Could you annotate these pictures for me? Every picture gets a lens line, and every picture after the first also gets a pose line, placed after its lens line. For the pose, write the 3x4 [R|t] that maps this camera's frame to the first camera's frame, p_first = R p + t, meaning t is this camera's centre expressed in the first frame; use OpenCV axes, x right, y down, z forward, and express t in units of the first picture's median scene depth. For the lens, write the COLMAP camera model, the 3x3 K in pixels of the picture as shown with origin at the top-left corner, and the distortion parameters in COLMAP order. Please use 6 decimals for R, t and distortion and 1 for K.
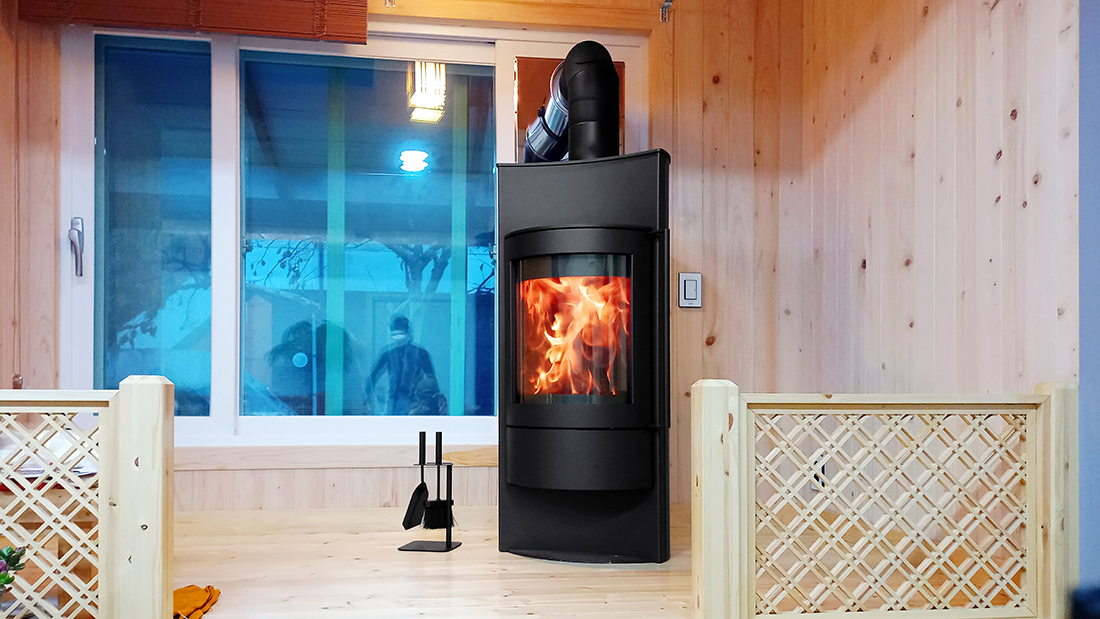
lens RADIAL K [[923.5, 0, 526.3], [0, 923.5, 353.0], [0, 0, 1]] dist [0.032316, -0.013315]
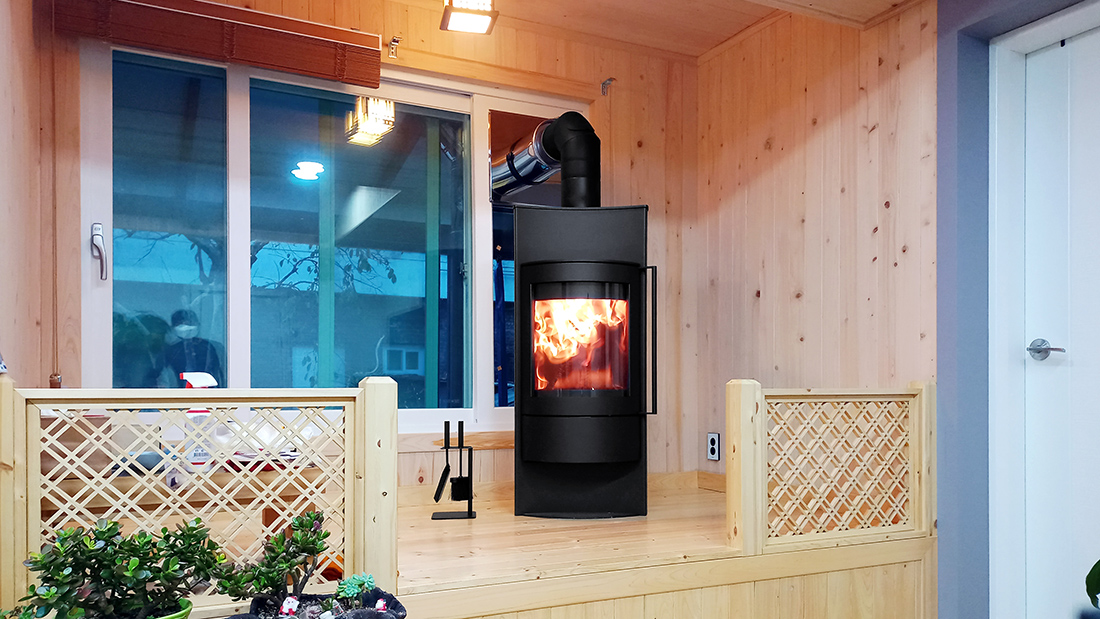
lens RADIAL K [[860.5, 0, 613.4], [0, 860.5, 344.4], [0, 0, 1]] dist [0.059091, -0.006131]
pose [[0.937944, 0.013051, 0.346541, -0.329567], [-0.010590, 0.999903, -0.008994, -0.008376], [-0.346625, 0.004766, 0.937992, -0.149101]]
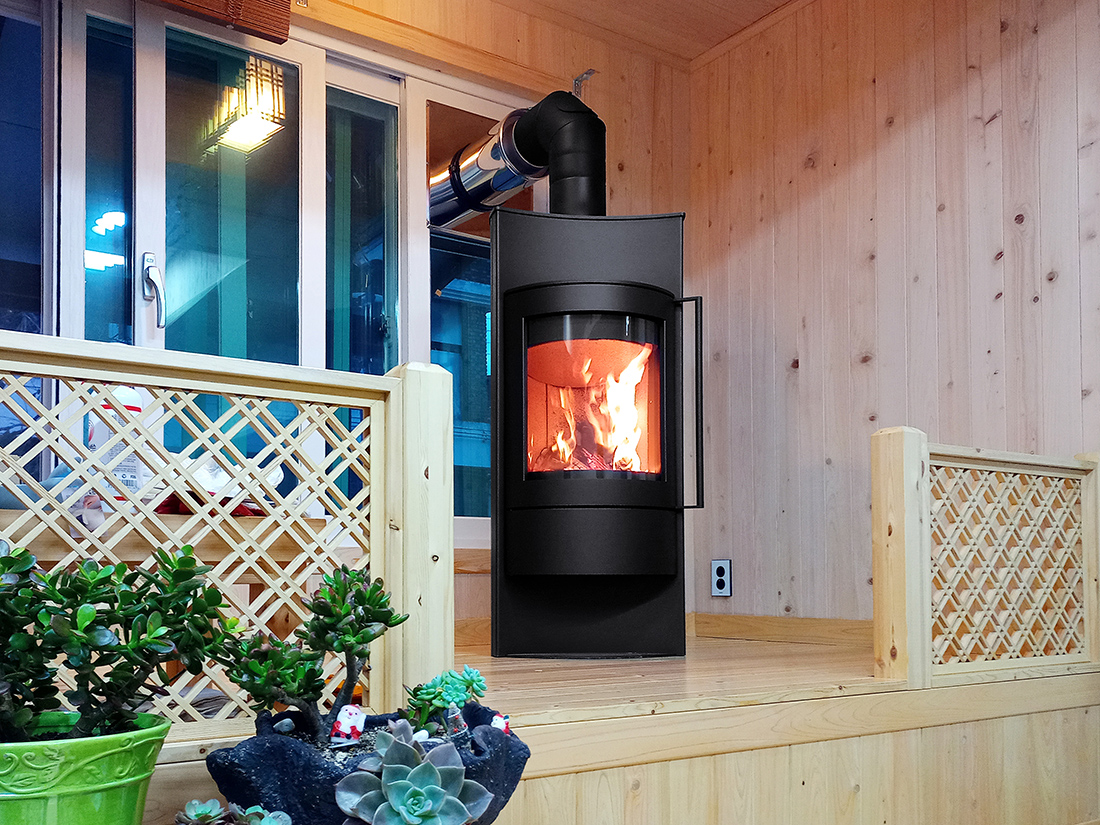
lens RADIAL K [[1036.2, 0, 552.0], [0, 1036.2, 492.7], [0, 0, 1]] dist [0.011099, 0.023698]
pose [[0.896027, 0.028116, 0.443109, -0.434596], [-0.015545, 0.999368, -0.031979, 0.098715], [-0.443728, 0.021766, 0.895897, 0.127123]]
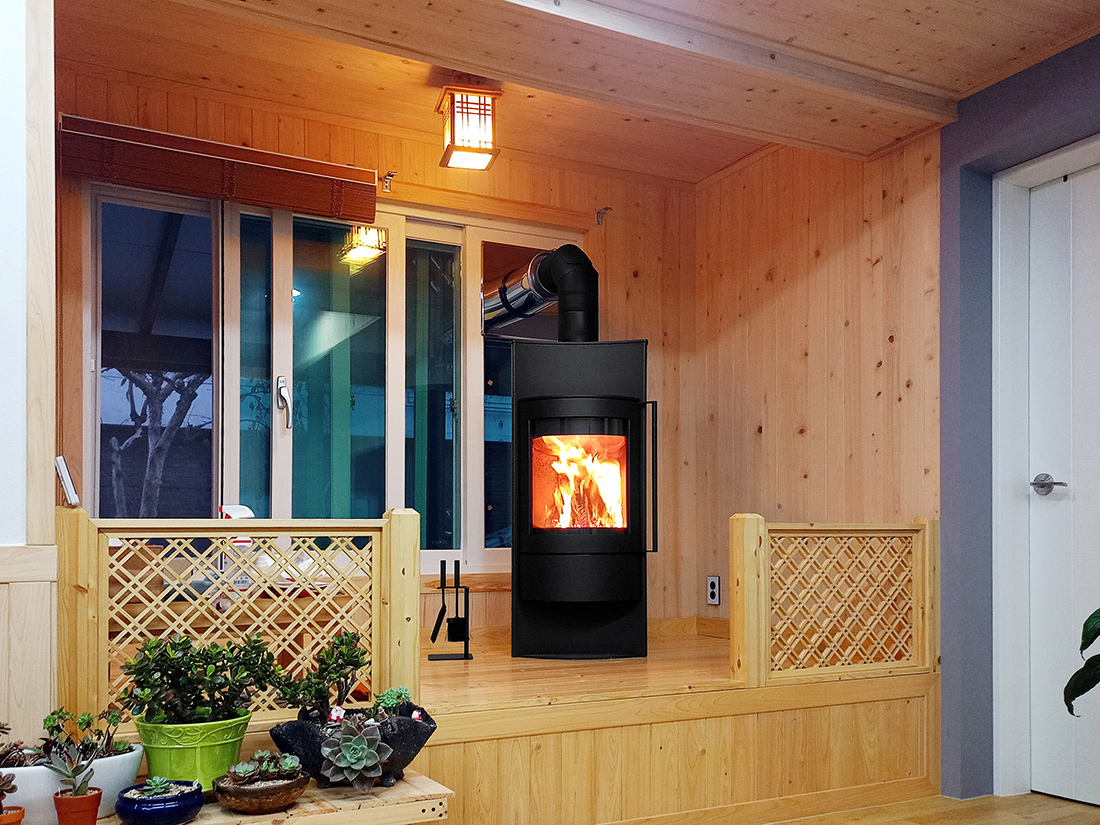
lens RADIAL K [[975.3, 0, 581.7], [0, 975.3, 489.8], [0, 0, 1]] dist [0.030678, 0.005022]
pose [[0.942285, 0.009616, 0.334672, -0.404472], [-0.007760, 0.999946, -0.006883, 0.001966], [-0.334721, 0.003888, 0.942309, -0.273492]]
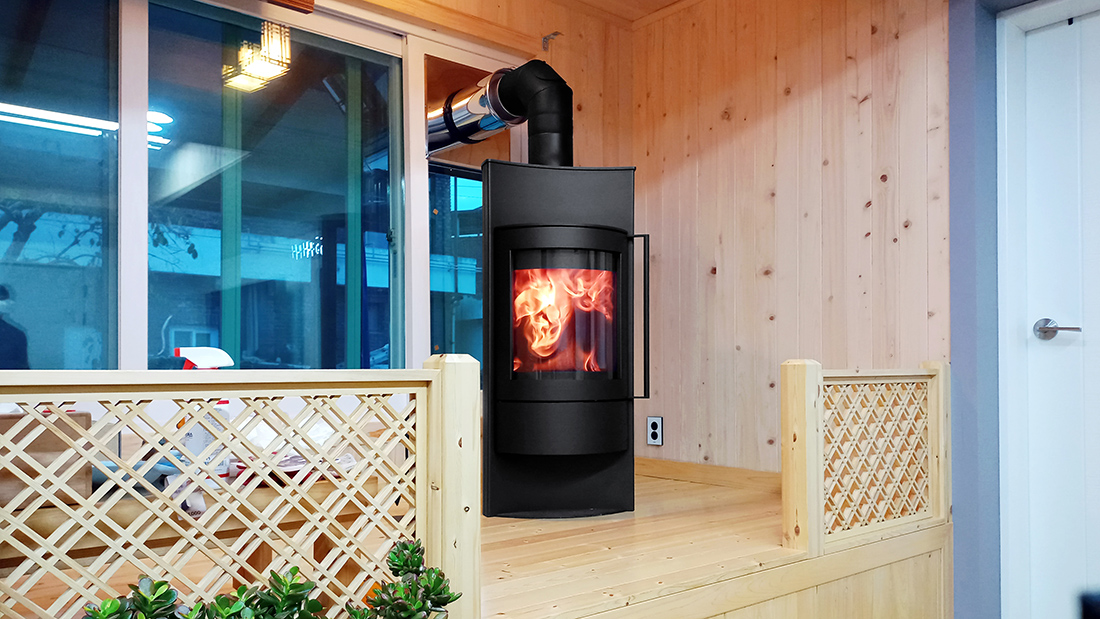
lens RADIAL K [[824.3, 0, 596.8], [0, 824.3, 328.3], [0, 0, 1]] dist [0.046974, -0.008134]
pose [[0.840110, 0.021291, 0.541997, -0.478127], [-0.017505, 0.999773, -0.012140, 0.003611], [-0.542133, 0.000711, 0.840292, 0.125089]]
